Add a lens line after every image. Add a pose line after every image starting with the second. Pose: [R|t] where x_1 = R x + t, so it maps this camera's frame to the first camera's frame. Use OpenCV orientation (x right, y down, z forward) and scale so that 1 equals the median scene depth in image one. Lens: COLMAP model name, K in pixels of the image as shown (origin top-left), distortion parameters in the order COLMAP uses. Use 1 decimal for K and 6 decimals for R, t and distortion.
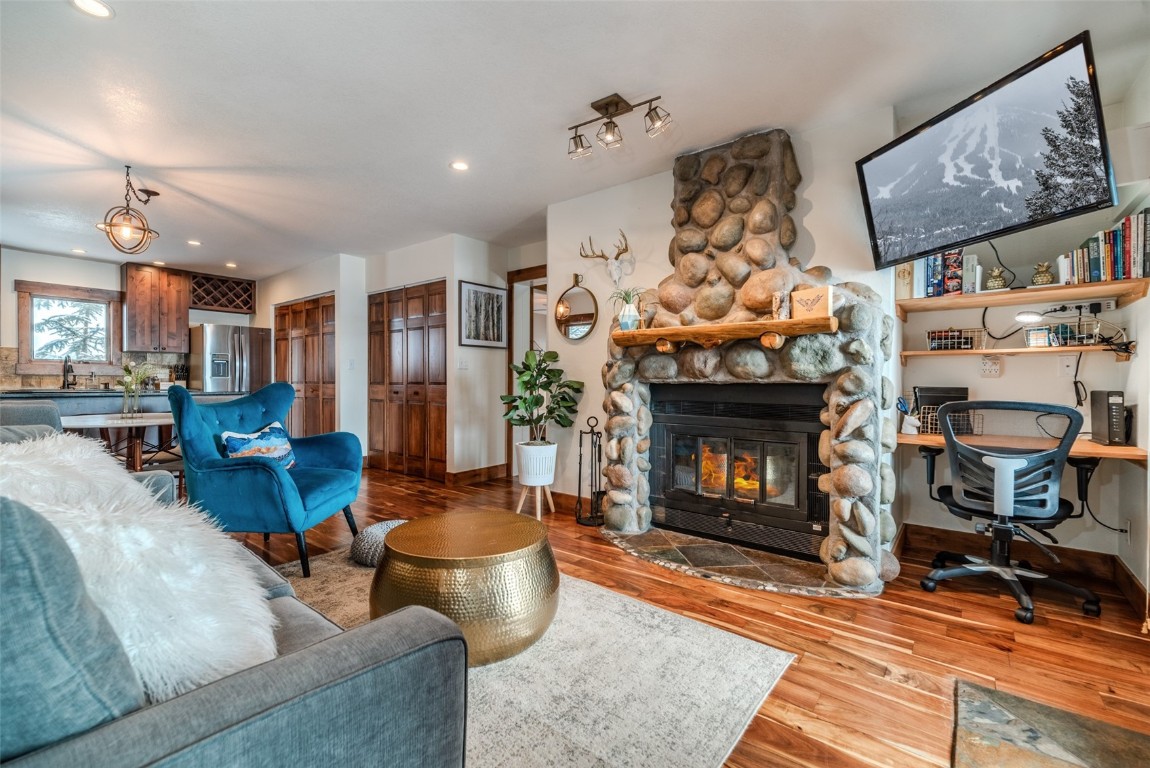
lens RADIAL K [[495.9, 0, 565.4], [0, 495.9, 383.9], [0, 0, 1]] dist [0.008430, 0.000732]
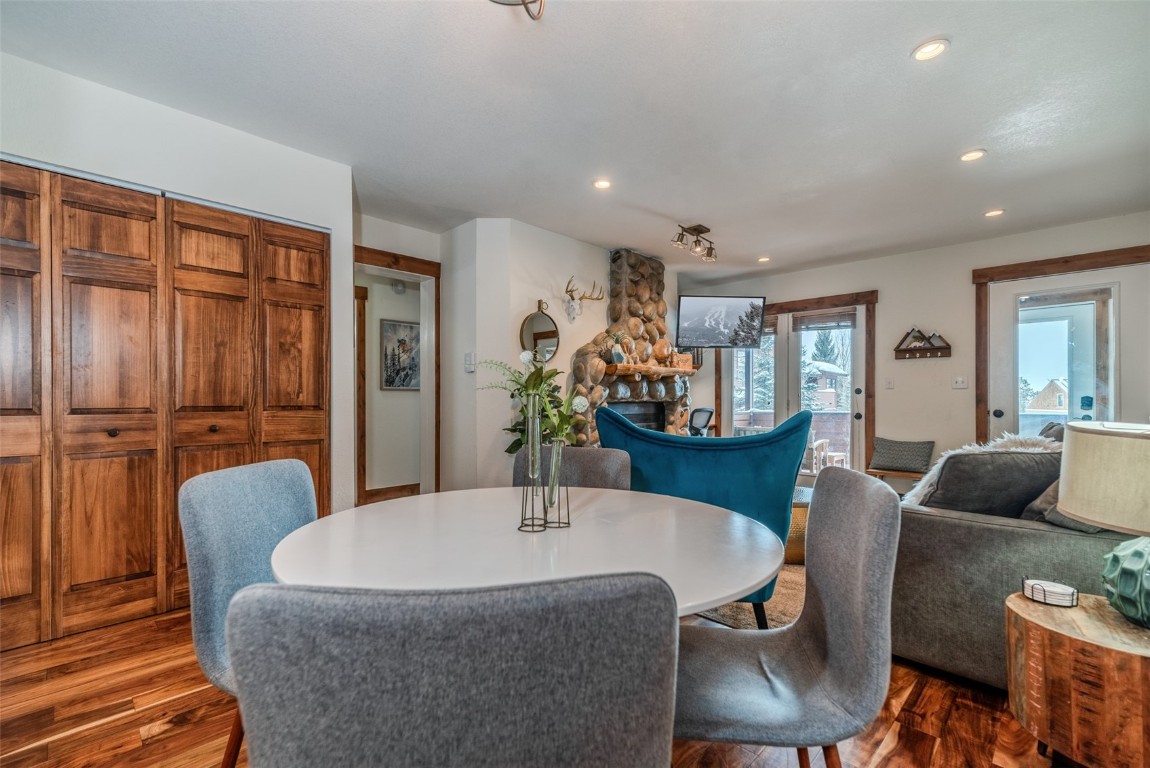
lens RADIAL K [[495.9, 0, 562.4], [0, 495.9, 404.1], [0, 0, 1]] dist [0.008430, 0.000732]
pose [[0.096412, -0.012562, 0.995262, -1.088702], [0.006509, 0.999907, 0.011991, -0.013216], [-0.995320, 0.005322, 0.096484, 0.895583]]
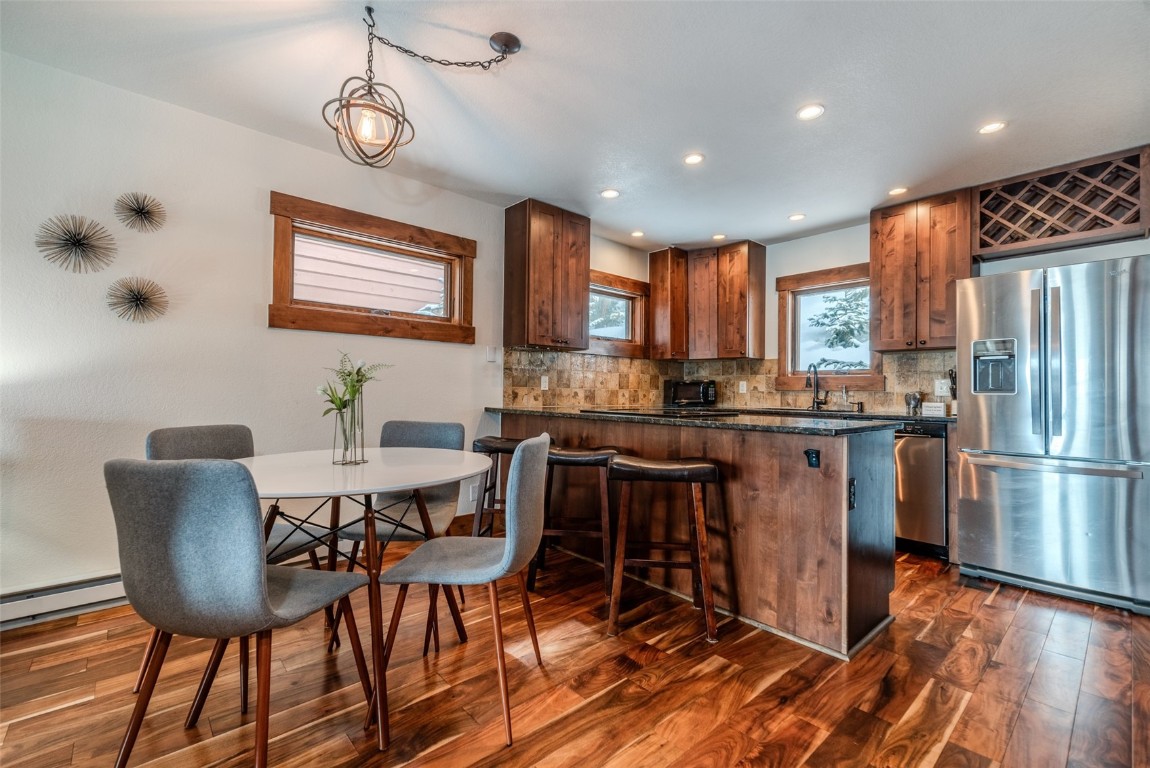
lens RADIAL K [[495.9, 0, 570.1], [0, 495.9, 385.0], [0, 0, 1]] dist [0.008430, 0.000732]
pose [[-0.157226, -0.020514, -0.987350, -0.344725], [-0.017512, 0.999685, -0.017982, -0.010735], [0.987407, 0.014463, -0.157536, 1.238687]]
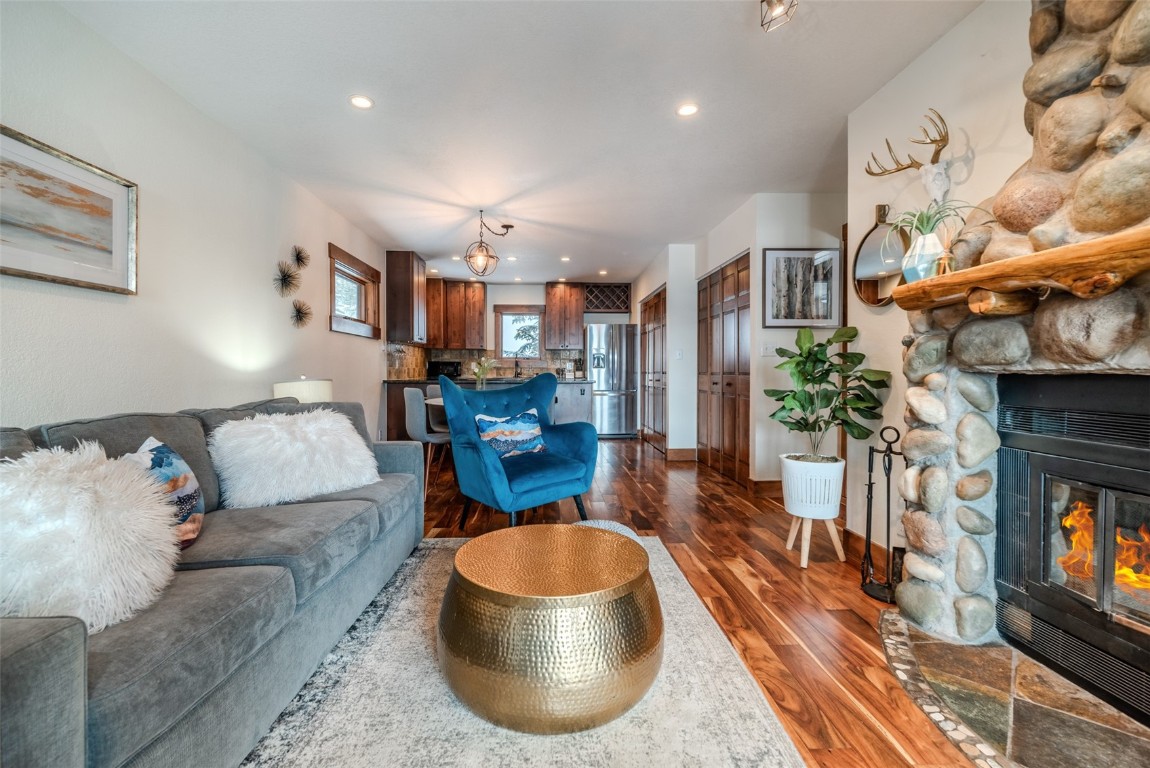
lens RADIAL K [[495.9, 0, 568.9], [0, 495.9, 378.3], [0, 0, 1]] dist [0.008430, 0.000732]
pose [[0.664019, 0.007087, -0.747682, 0.259550], [-0.000589, 0.999960, 0.008956, -0.000660], [0.747715, -0.005506, 0.663997, 0.283492]]
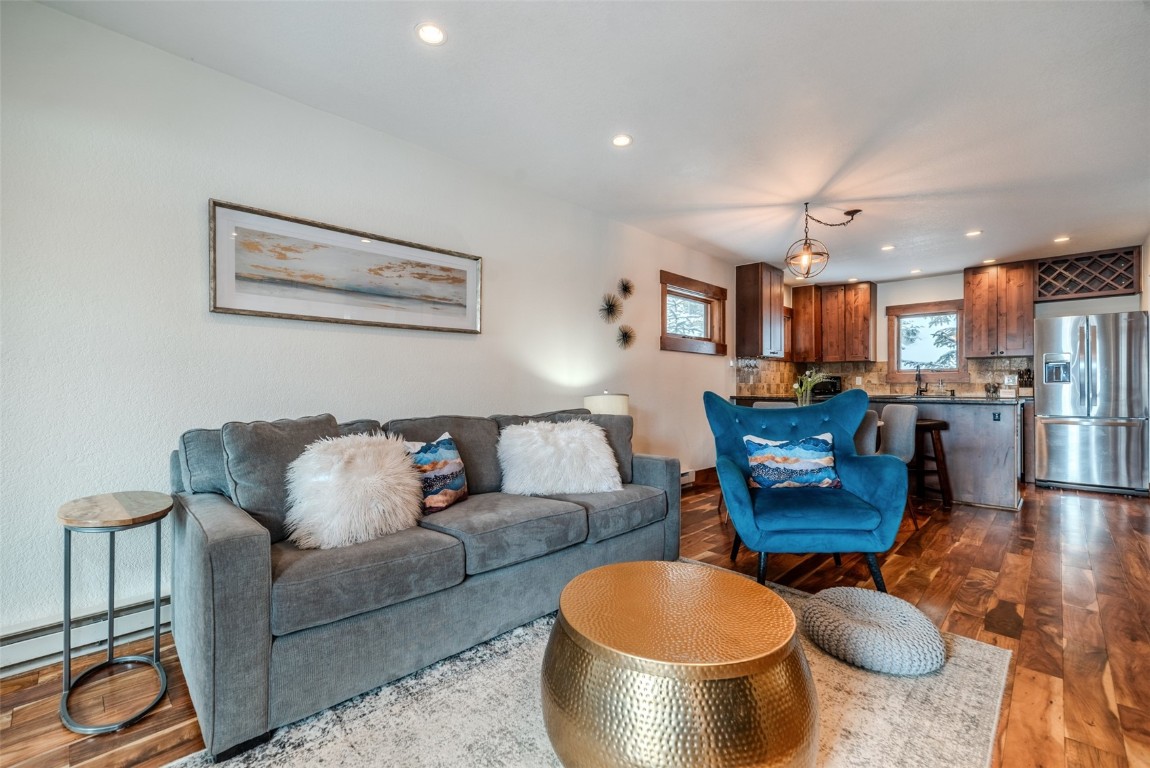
lens RADIAL K [[495.9, 0, 574.1], [0, 495.9, 384.4], [0, 0, 1]] dist [0.008430, 0.000732]
pose [[-0.088659, -0.009471, -0.996017, 0.303937], [-0.005157, 0.999946, -0.009049, -0.000691], [0.996049, 0.004335, -0.088703, 0.536595]]
